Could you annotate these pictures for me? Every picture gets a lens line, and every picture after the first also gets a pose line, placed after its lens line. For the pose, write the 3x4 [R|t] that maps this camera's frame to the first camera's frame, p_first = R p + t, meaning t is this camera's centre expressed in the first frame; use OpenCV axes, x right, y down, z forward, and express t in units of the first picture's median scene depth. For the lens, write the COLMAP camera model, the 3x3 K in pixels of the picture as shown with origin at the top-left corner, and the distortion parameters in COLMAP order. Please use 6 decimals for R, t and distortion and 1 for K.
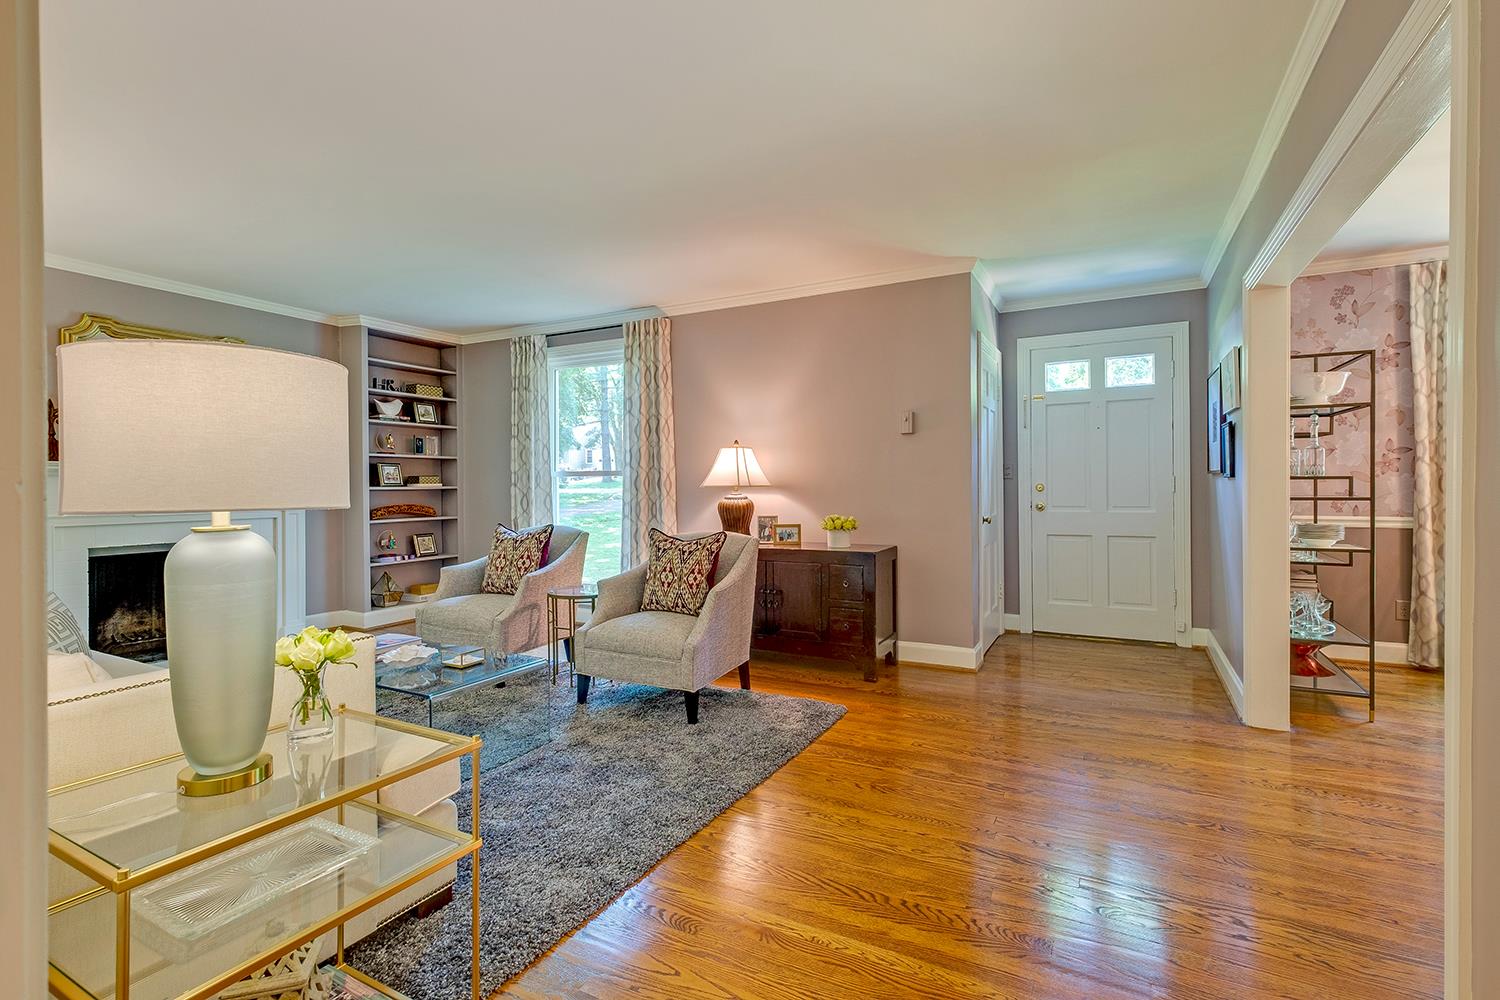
lens RADIAL K [[673.2, 0, 752.3], [0, 673.2, 487.2], [0, 0, 1]] dist [0.006565, -0.000316]
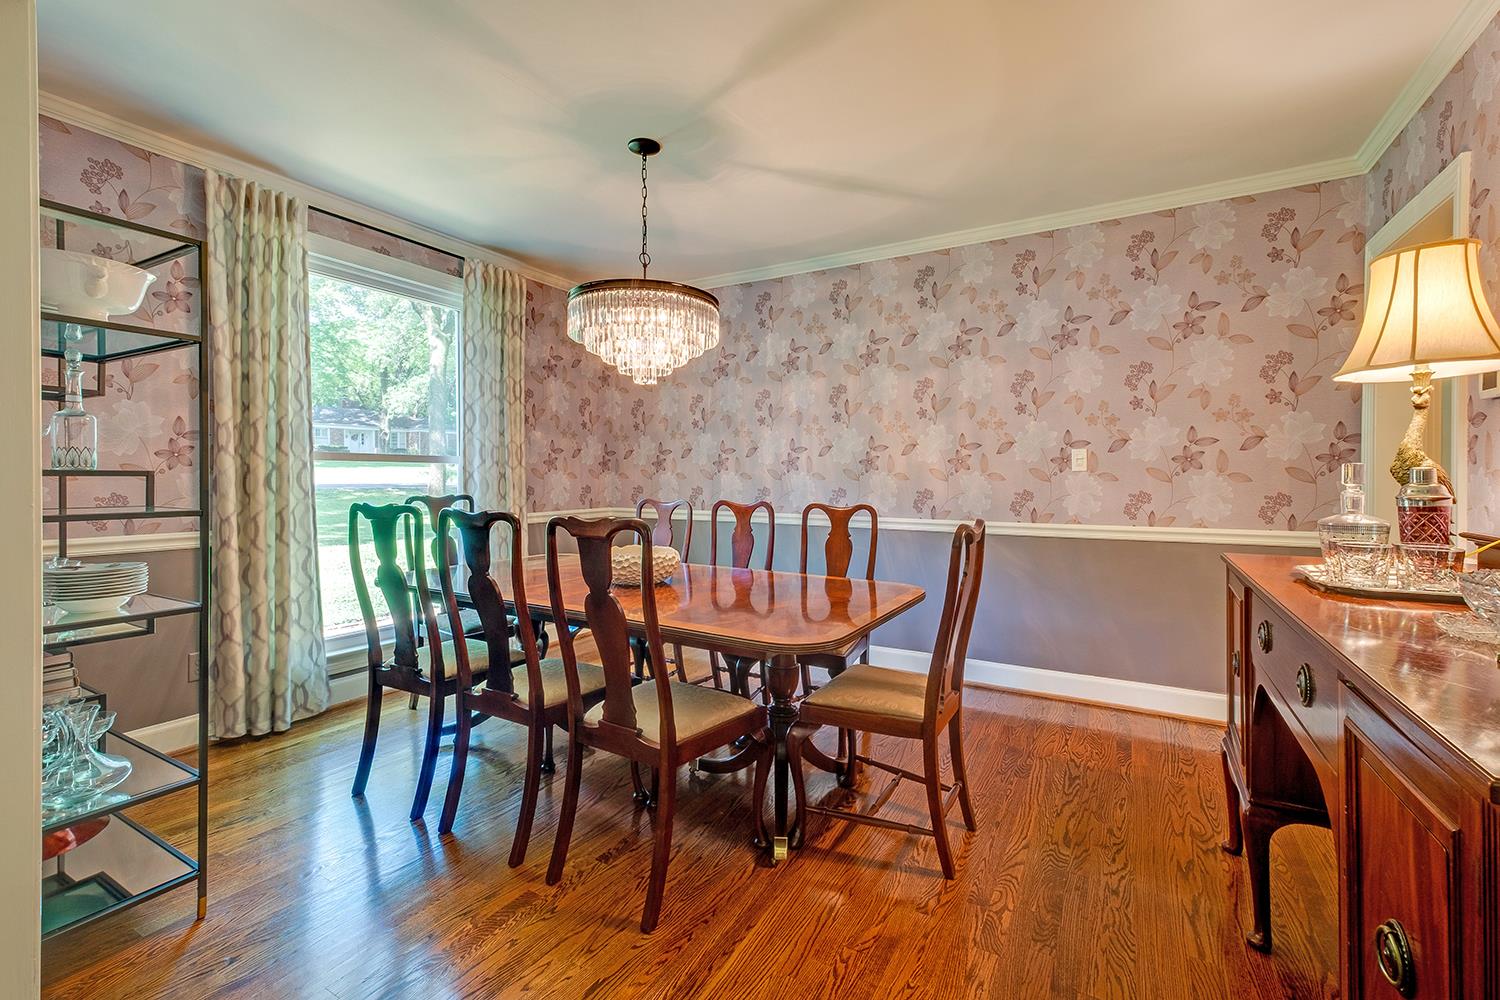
lens RADIAL K [[643.4, 0, 753.6], [0, 643.4, 474.8], [0, 0, 1]] dist [0.004334, 0.000203]
pose [[0.008595, 0.004050, 0.999955, 0.317100], [0.012740, 0.999910, -0.004159, -0.004714], [-0.999882, 0.012775, 0.008542, 0.440869]]
